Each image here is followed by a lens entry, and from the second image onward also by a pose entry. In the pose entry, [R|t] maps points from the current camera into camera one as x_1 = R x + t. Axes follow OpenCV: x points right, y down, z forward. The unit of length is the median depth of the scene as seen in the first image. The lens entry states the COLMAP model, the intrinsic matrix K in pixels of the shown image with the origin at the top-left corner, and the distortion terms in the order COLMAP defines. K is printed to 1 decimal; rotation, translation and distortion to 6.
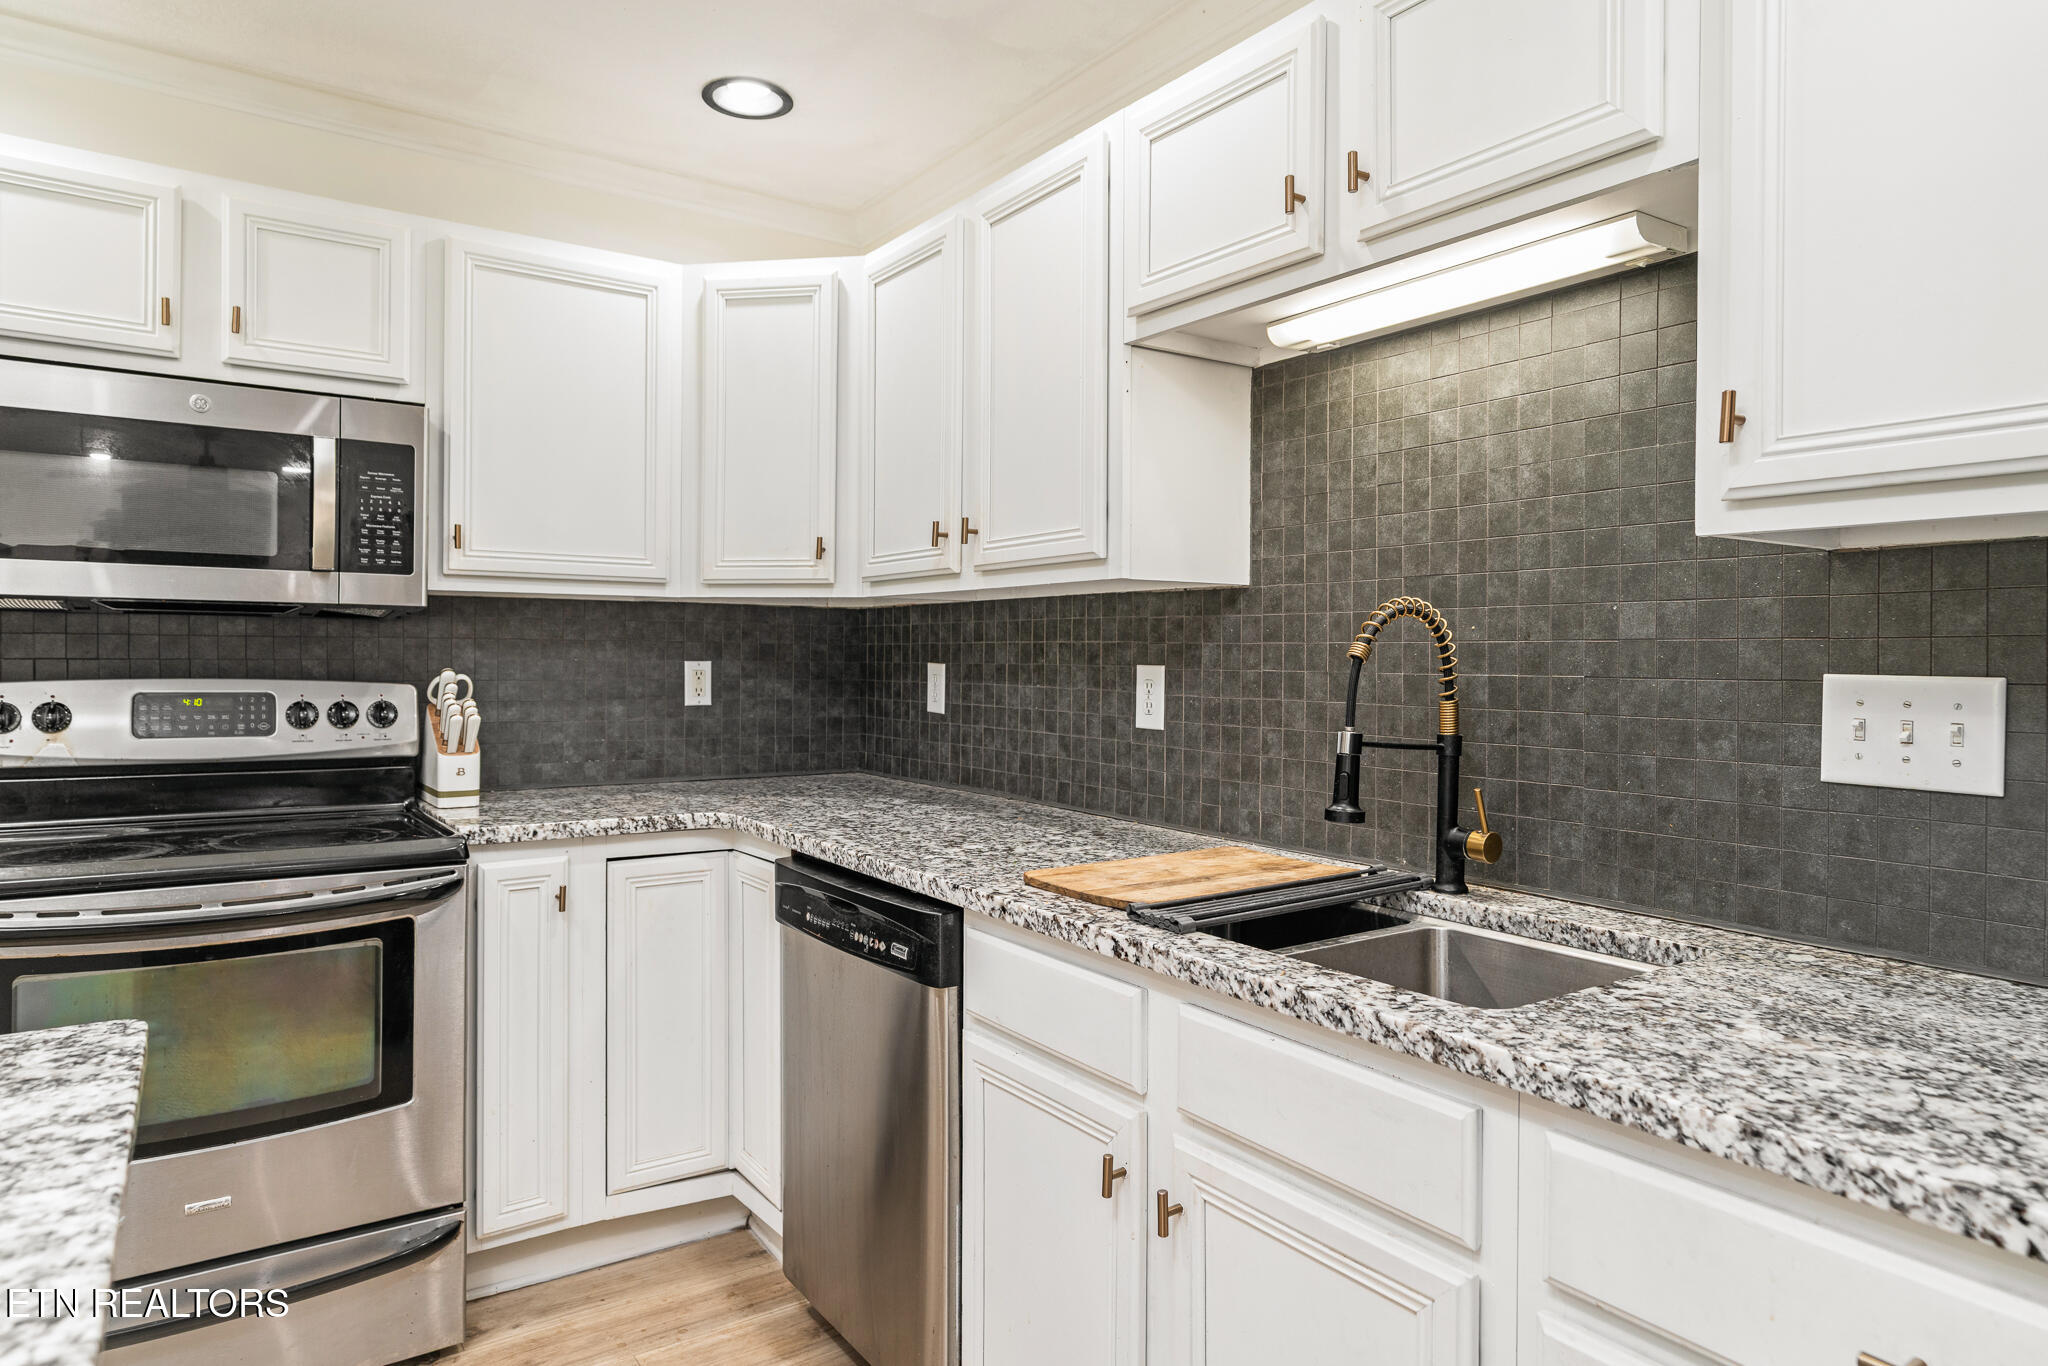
lens RADIAL K [[1222.4, 0, 1028.6], [0, 1222.4, 670.8], [0, 0, 1]] dist [0.003099, 0.002261]
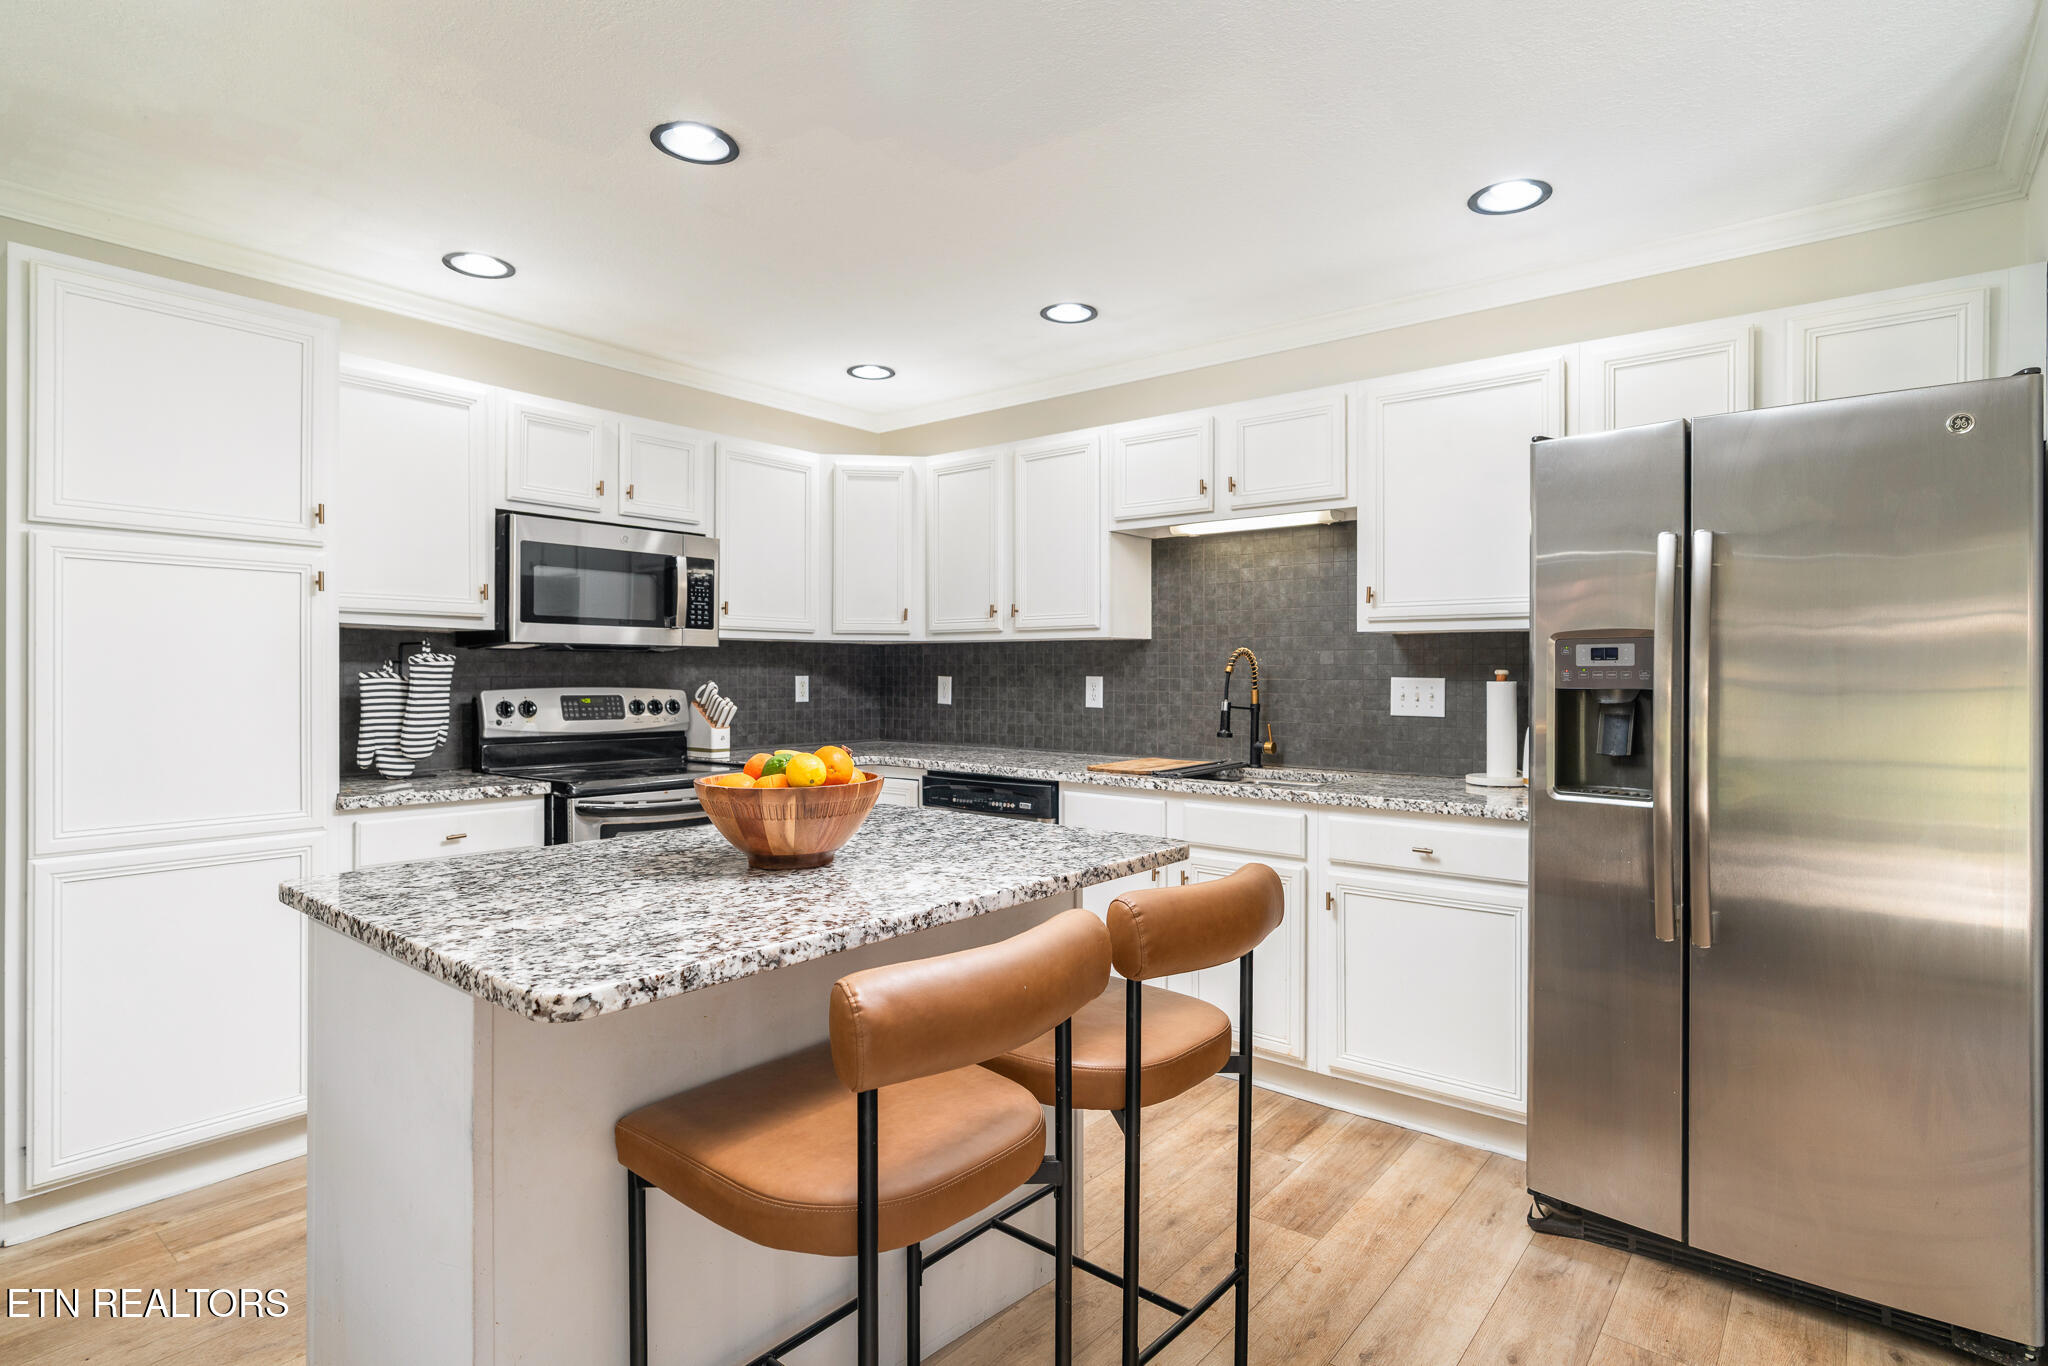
lens RADIAL K [[1051.1, 0, 1024.1], [0, 1051.1, 681.0], [0, 0, 1]] dist [-0.001778, -0.000117]
pose [[0.959802, -0.007349, 0.280581, -0.537738], [0.007764, 0.999970, -0.000367, 0.002985], [-0.280569, 0.002531, 0.959830, -0.694574]]
